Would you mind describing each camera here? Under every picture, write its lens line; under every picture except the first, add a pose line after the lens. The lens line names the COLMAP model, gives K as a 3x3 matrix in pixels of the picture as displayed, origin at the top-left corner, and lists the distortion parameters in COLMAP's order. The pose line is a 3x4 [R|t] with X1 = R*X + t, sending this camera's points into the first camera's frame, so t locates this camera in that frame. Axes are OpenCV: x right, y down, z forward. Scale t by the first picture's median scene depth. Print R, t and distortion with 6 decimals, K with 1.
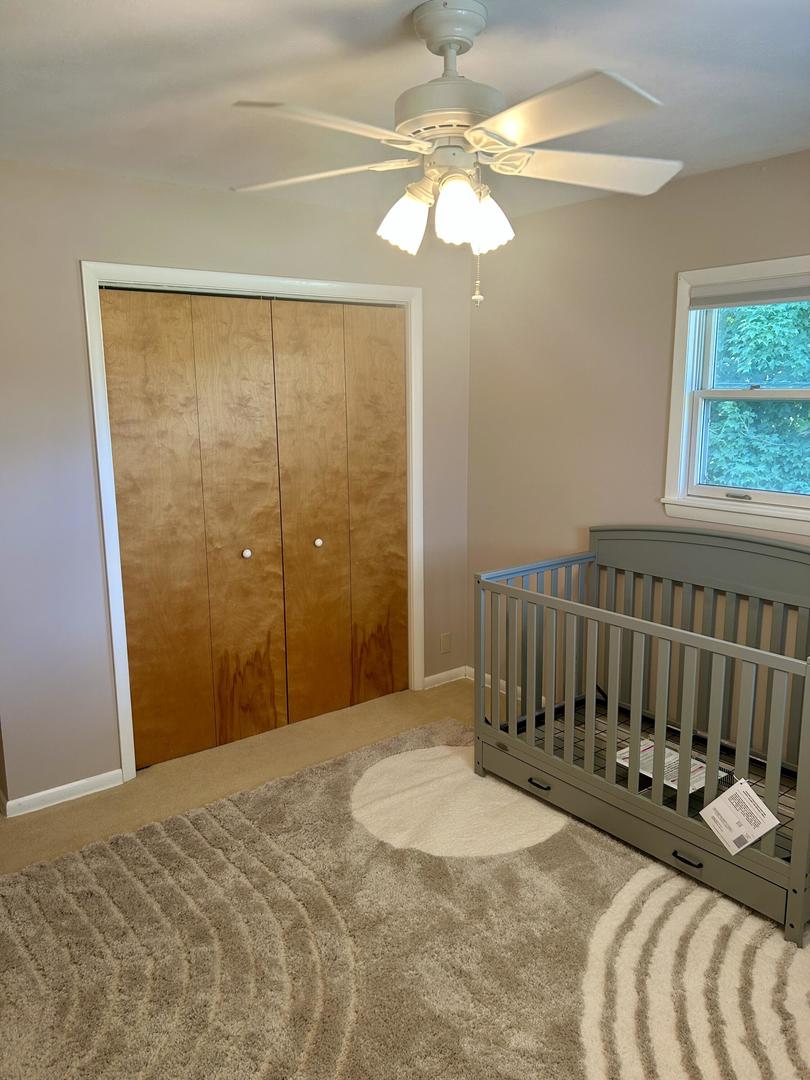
lens RADIAL K [[815.3, 0, 403.9], [0, 815.3, 540.8], [0, 0, 1]] dist [0.000889, -0.002052]
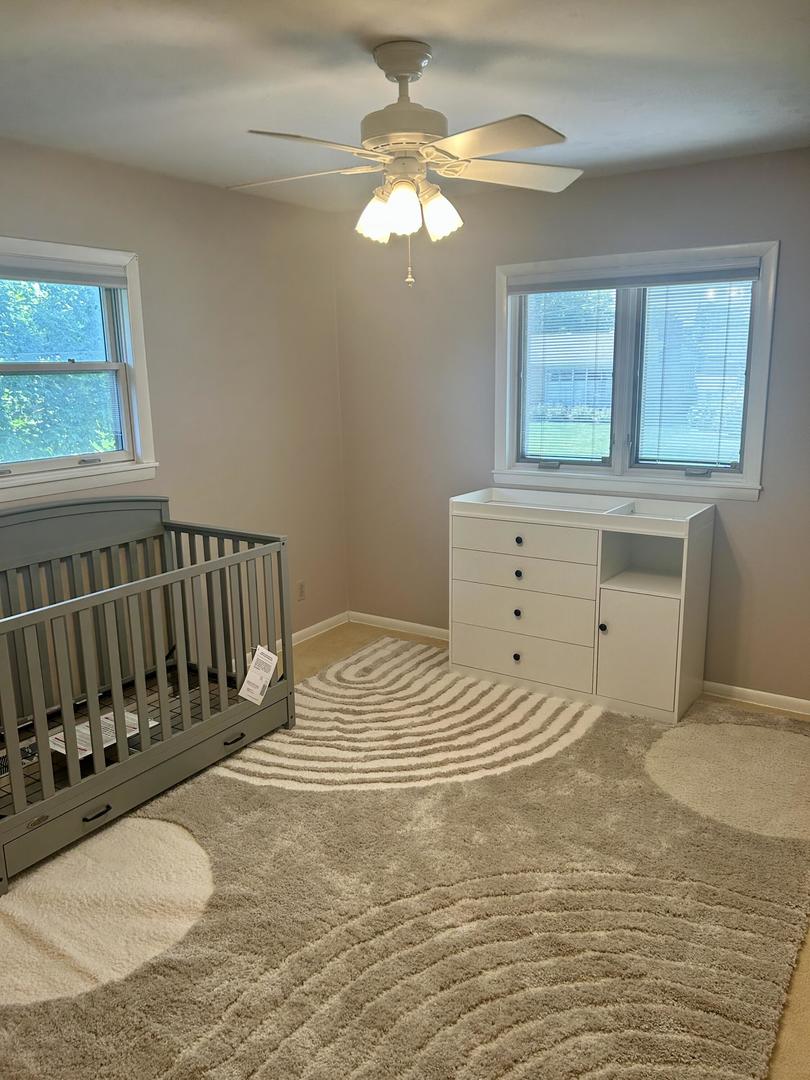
lens RADIAL K [[815.3, 0, 403.9], [0, 815.3, 538.8], [0, 0, 1]] dist [0.000889, -0.002052]
pose [[-0.330120, -0.206438, 0.921089, -0.741881], [0.177629, 0.944774, 0.275409, -0.173248], [-0.927075, 0.254530, -0.275220, 0.940010]]
